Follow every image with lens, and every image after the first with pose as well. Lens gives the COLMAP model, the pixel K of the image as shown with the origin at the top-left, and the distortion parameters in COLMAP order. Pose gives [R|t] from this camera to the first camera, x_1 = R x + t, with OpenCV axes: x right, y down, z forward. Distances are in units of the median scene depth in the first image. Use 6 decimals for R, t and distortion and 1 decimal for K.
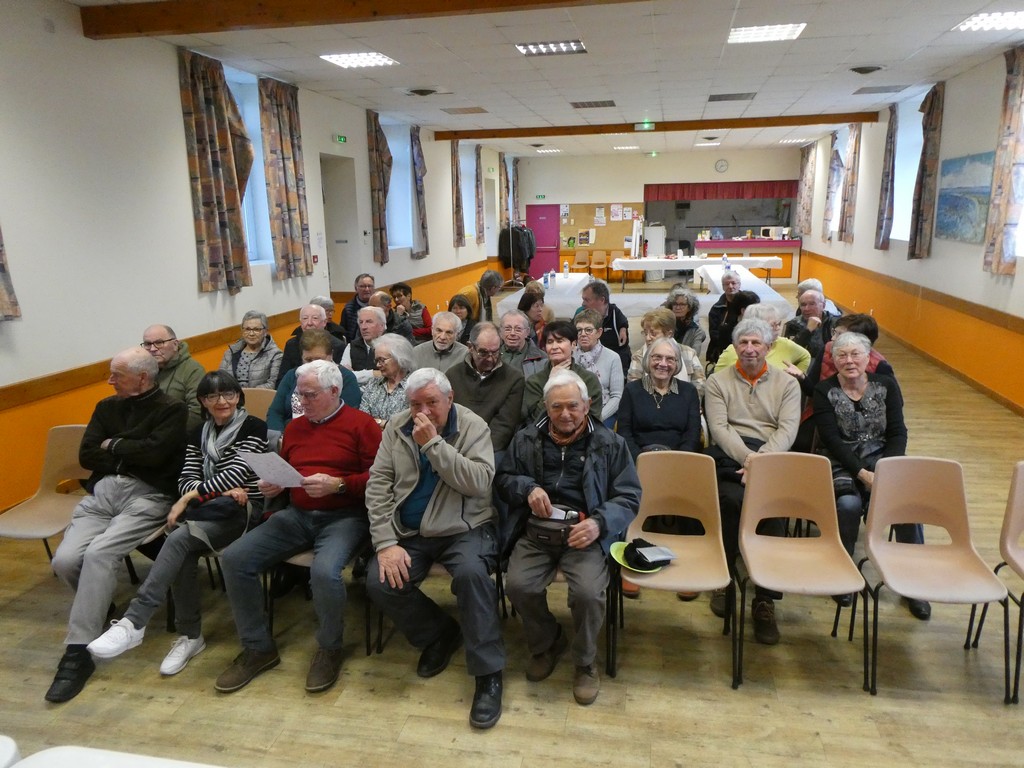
lens RADIAL K [[734.6, 0, 524.7], [0, 734.6, 380.6], [0, 0, 1]] dist [0.039279, -0.059521]
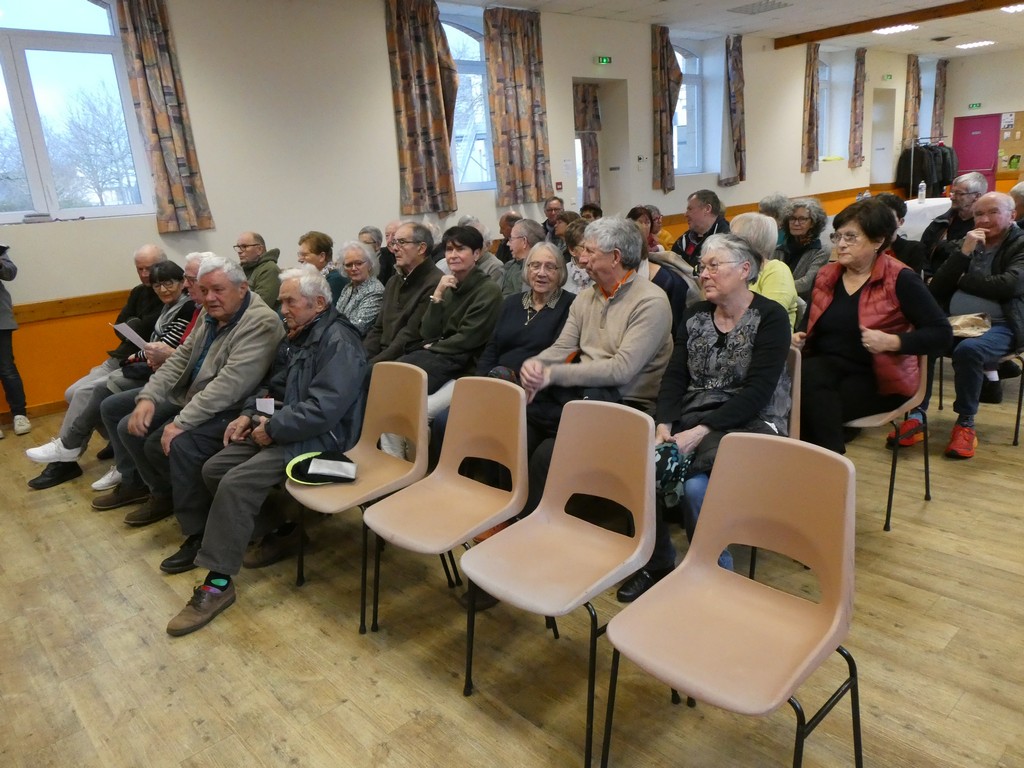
lens RADIAL K [[734.6, 0, 524.7], [0, 734.6, 380.6], [0, 0, 1]] dist [0.039279, -0.059521]
pose [[0.797660, 0.116779, -0.591694, 0.350772], [-0.074439, 0.992637, 0.095559, 0.009952], [0.598496, -0.032179, 0.800479, 0.165503]]
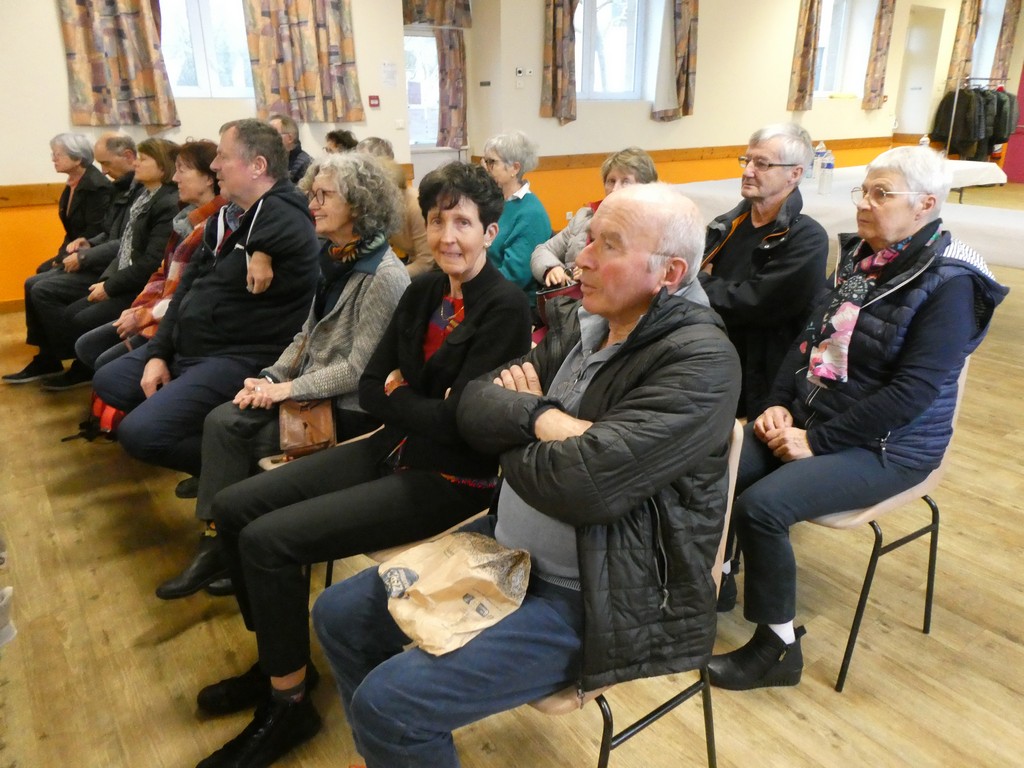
lens RADIAL K [[734.6, 0, 524.7], [0, 734.6, 380.6], [0, 0, 1]] dist [0.039279, -0.059521]
pose [[0.731699, 0.256601, -0.631484, 0.394250], [-0.161699, 0.965334, 0.204900, -0.081368], [0.662170, -0.047815, 0.747826, 0.611239]]
